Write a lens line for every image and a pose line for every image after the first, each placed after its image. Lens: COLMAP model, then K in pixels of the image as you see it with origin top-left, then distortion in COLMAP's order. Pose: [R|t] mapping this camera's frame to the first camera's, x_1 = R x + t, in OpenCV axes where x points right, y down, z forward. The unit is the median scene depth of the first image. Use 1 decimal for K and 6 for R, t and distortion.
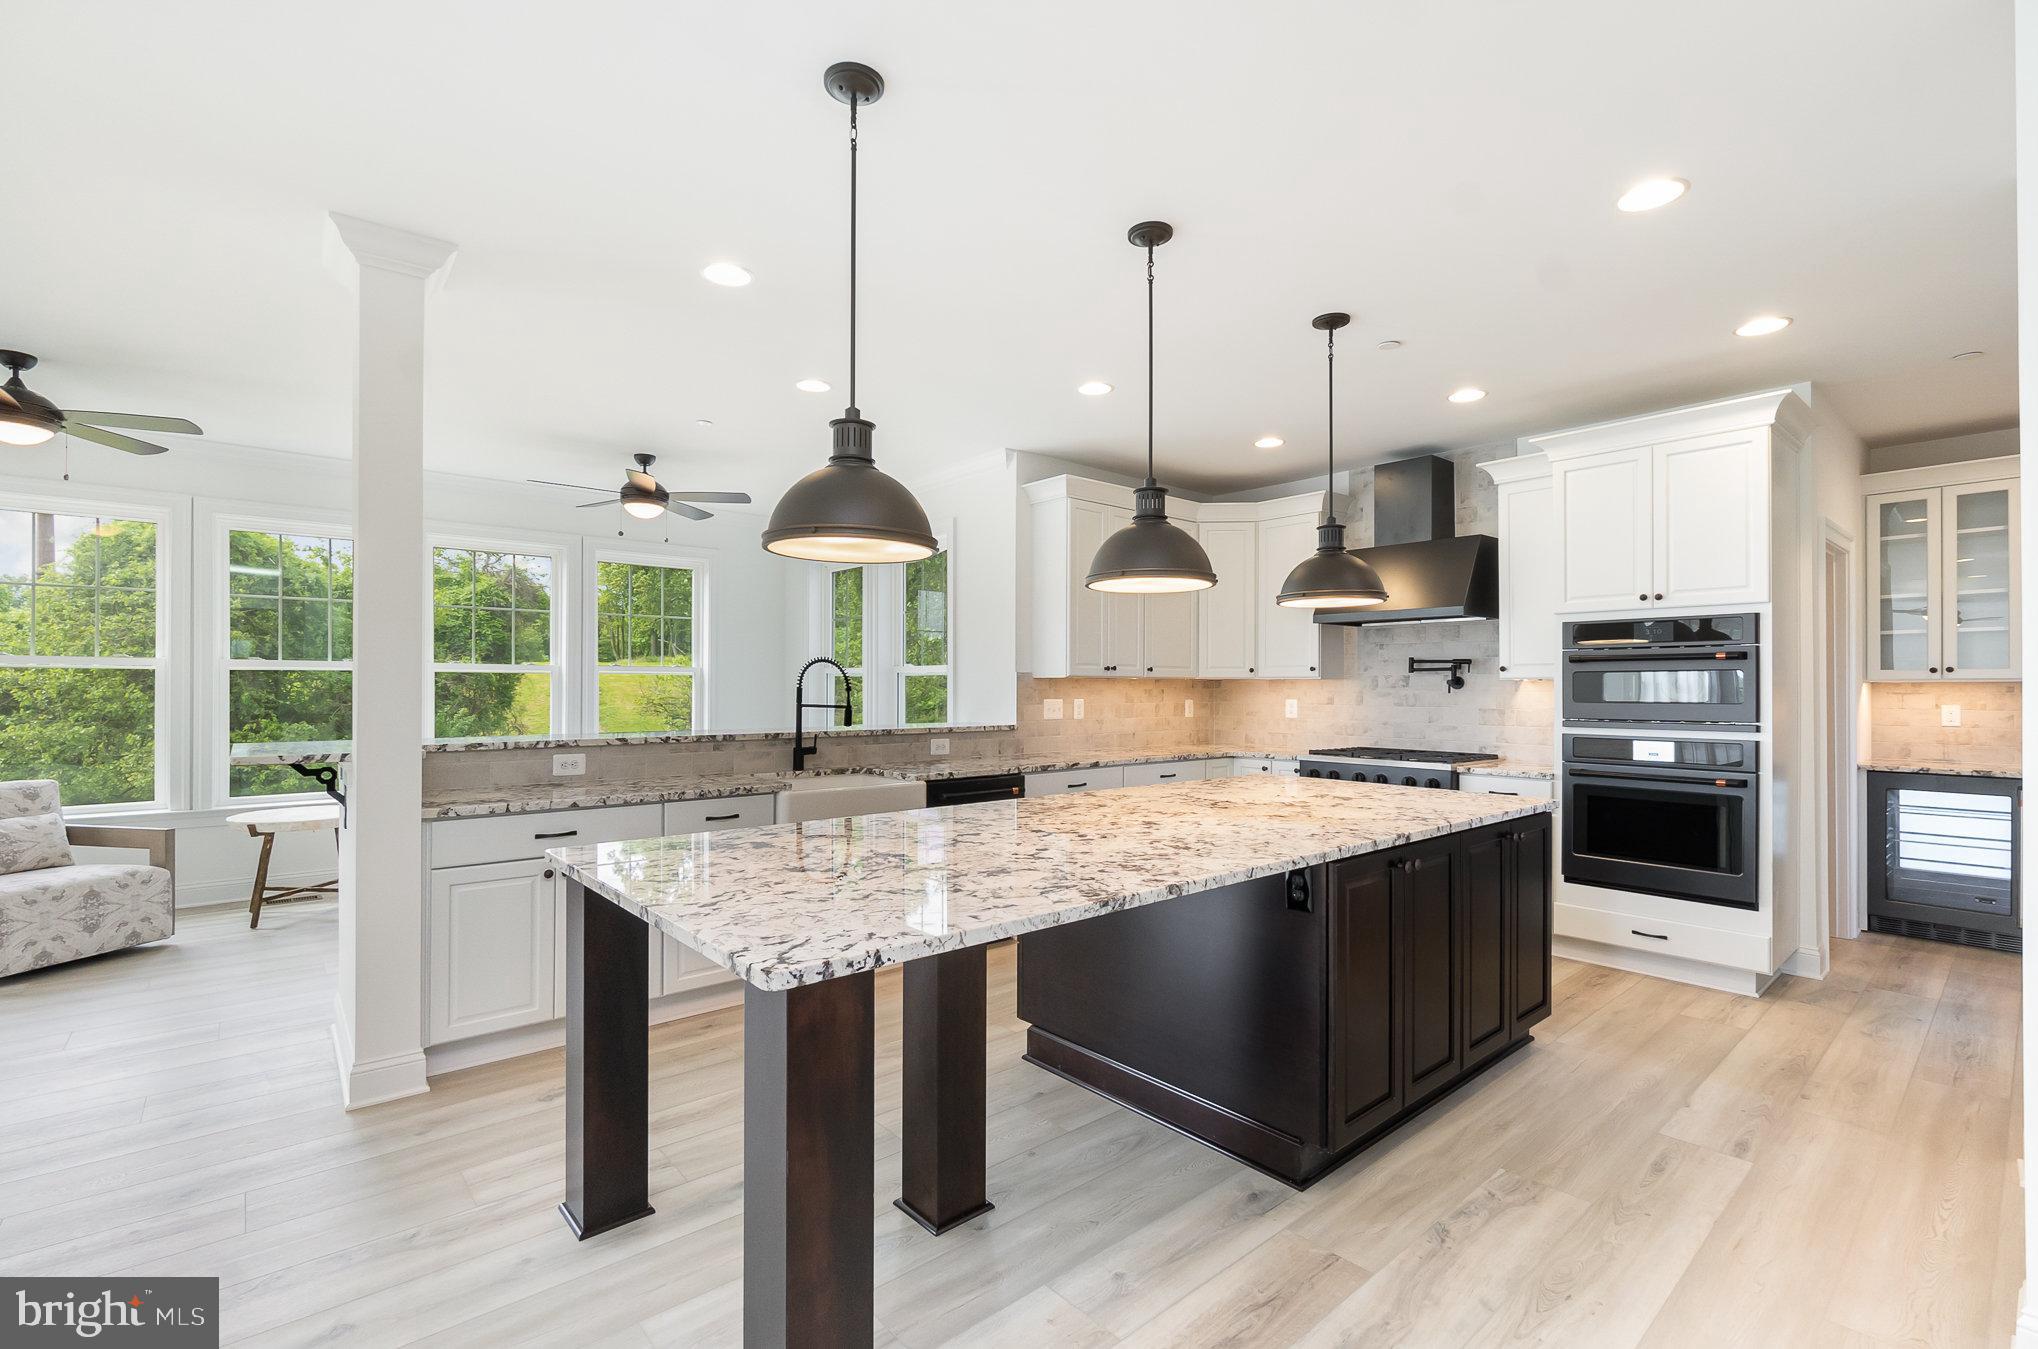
lens RADIAL K [[900.2, 0, 1017.2], [0, 900.2, 690.8], [0, 0, 1]] dist [-0.004053, 0.000270]
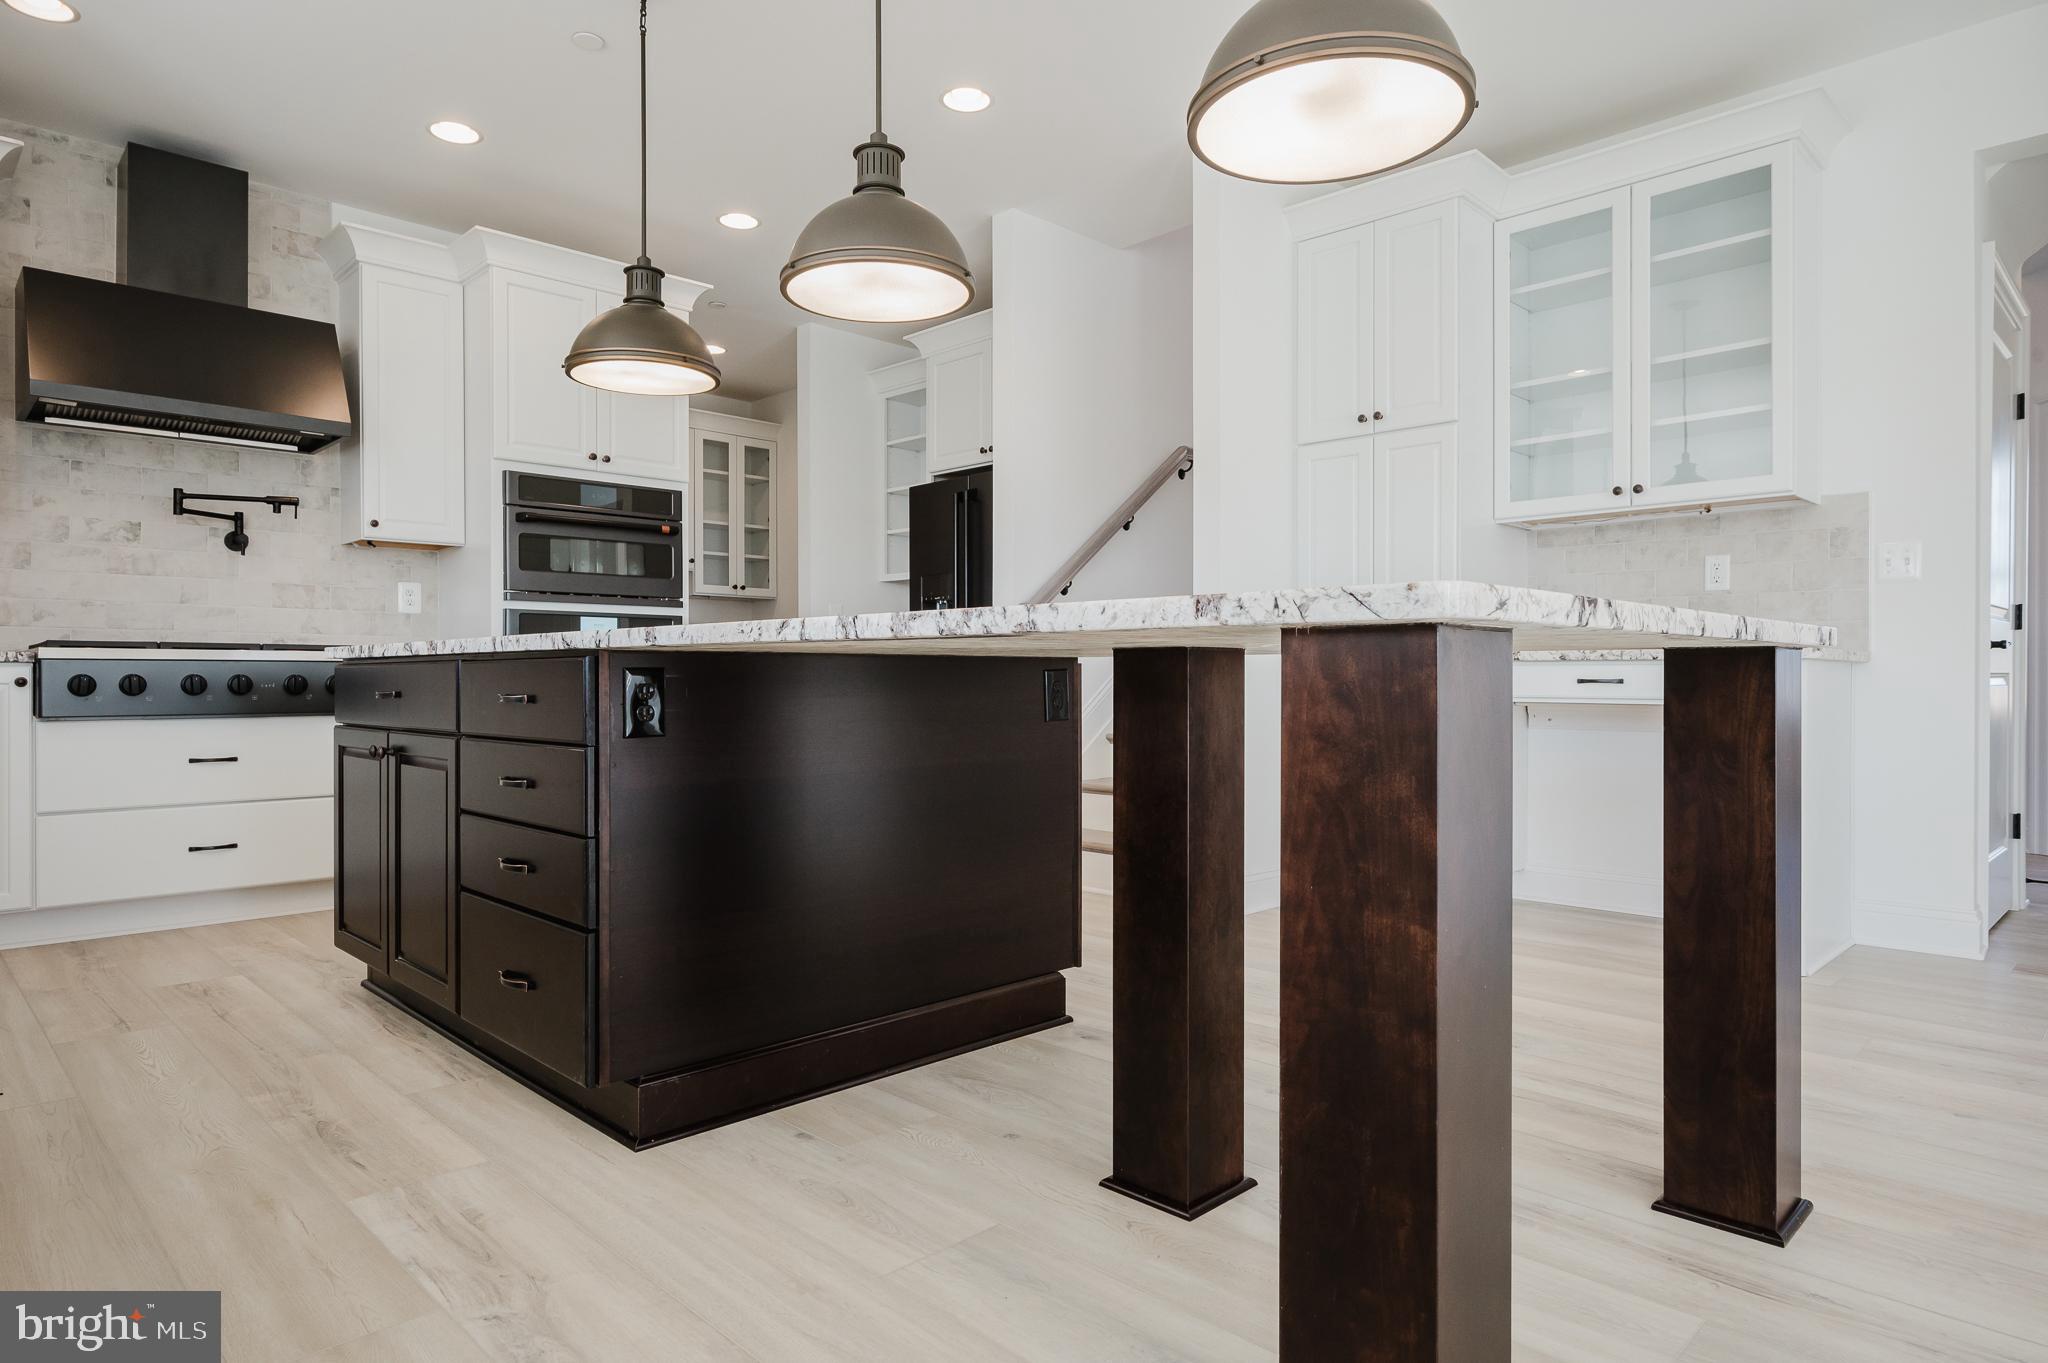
lens RADIAL K [[1187.4, 0, 1011.3], [0, 1187.4, 687.0], [0, 0, 1]] dist [-0.002811, 0.002149]
pose [[-0.063849, -0.006719, 0.997937, -0.468957], [0.003520, 0.999970, 0.006958, 0.108924], [-0.997953, 0.003957, -0.063823, 0.599775]]
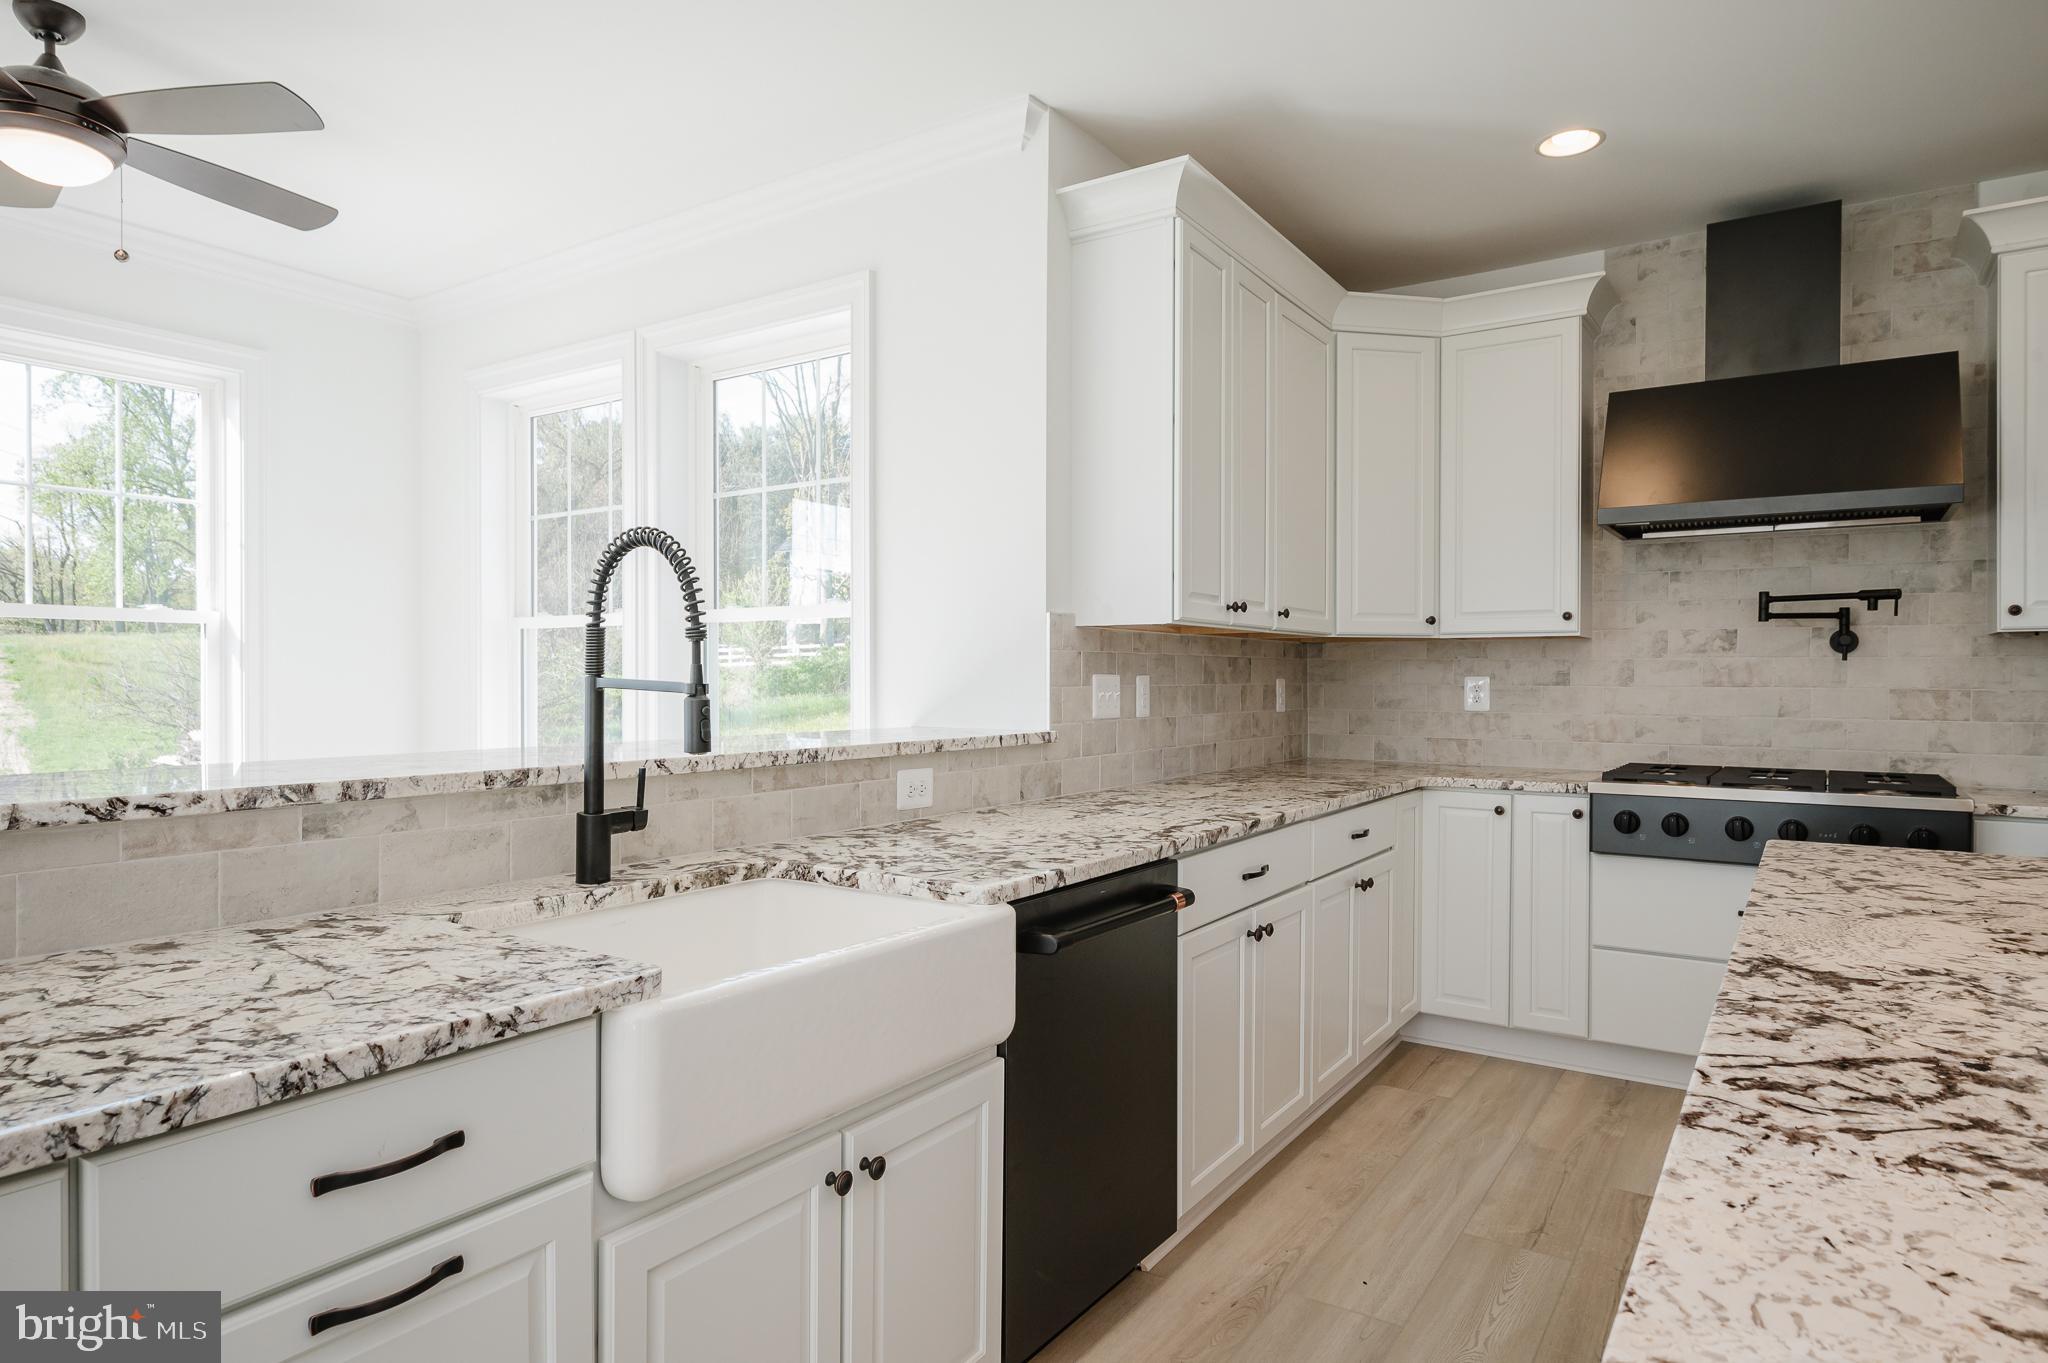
lens RADIAL K [[1187.4, 0, 1034.8], [0, 1187.4, 688.2], [0, 0, 1]] dist [-0.002811, 0.002149]
pose [[0.961612, -0.003730, 0.274386, -0.203884], [0.001980, 0.999976, 0.006655, 0.015809], [-0.274405, -0.005856, 0.961597, 0.538363]]
